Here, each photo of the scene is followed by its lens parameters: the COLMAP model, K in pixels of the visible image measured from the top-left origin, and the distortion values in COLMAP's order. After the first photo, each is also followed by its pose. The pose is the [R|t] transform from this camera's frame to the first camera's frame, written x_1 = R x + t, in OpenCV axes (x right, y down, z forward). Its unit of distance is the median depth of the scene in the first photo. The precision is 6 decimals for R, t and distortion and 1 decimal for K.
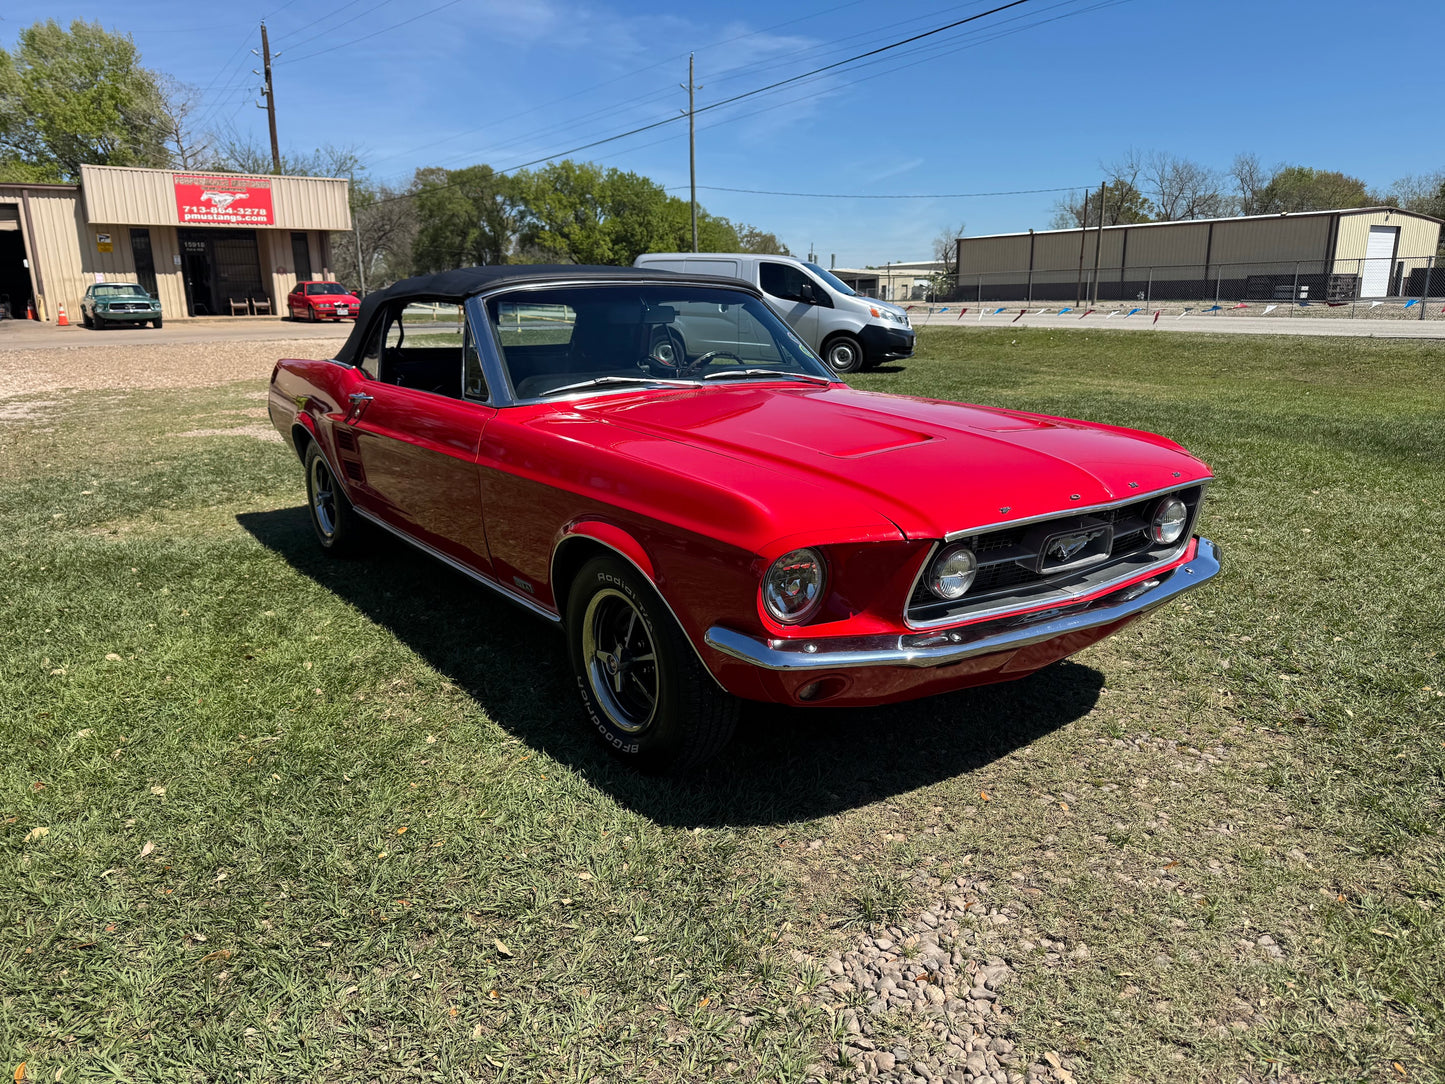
lens RADIAL K [[1032.7, 0, 722.5], [0, 1032.7, 542.0], [0, 0, 1]] dist [0.008420, -0.015006]
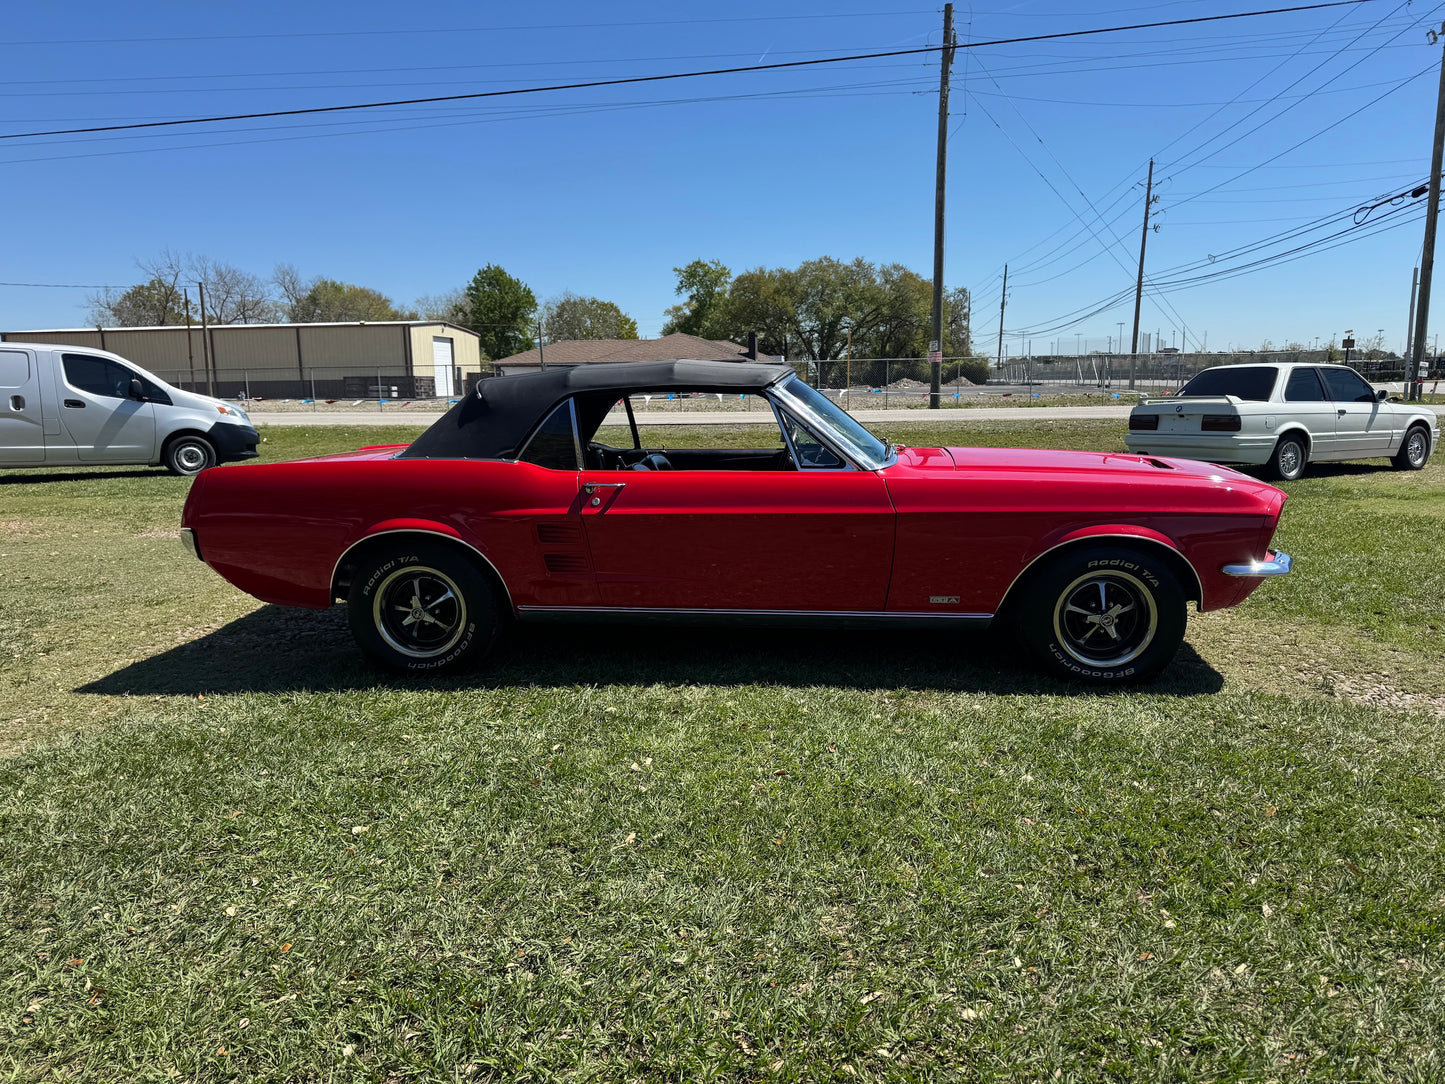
lens RADIAL K [[1026.6, 0, 729.1], [0, 1026.6, 540.0], [0, 0, 1]] dist [0.021259, -0.030435]
pose [[0.650192, -0.109541, 0.751832, -0.259962], [0.180853, 0.983423, -0.013120, -0.011922], [-0.737931, 0.144502, 0.659224, 0.069897]]
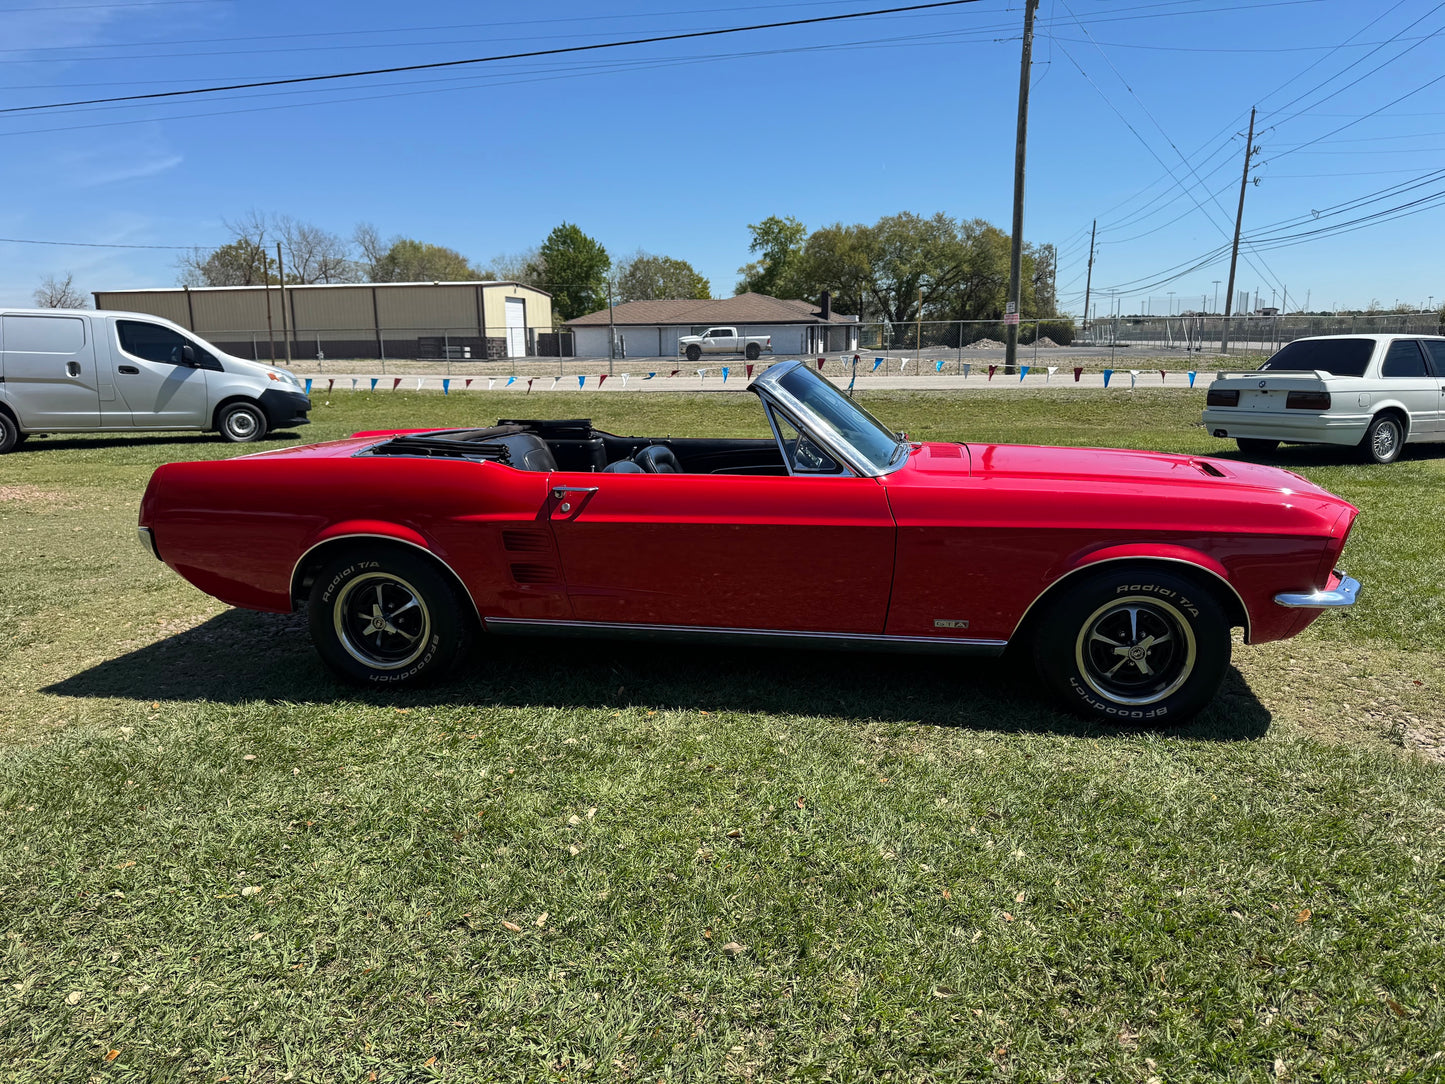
lens RADIAL K [[1032.7, 0, 722.5], [0, 1032.7, 542.0], [0, 0, 1]] dist [0.008420, -0.015006]
pose [[0.707148, -0.126418, 0.695672, -0.227123], [0.164064, 0.986371, 0.012473, -0.019905], [-0.687768, 0.105315, 0.718251, 0.069866]]
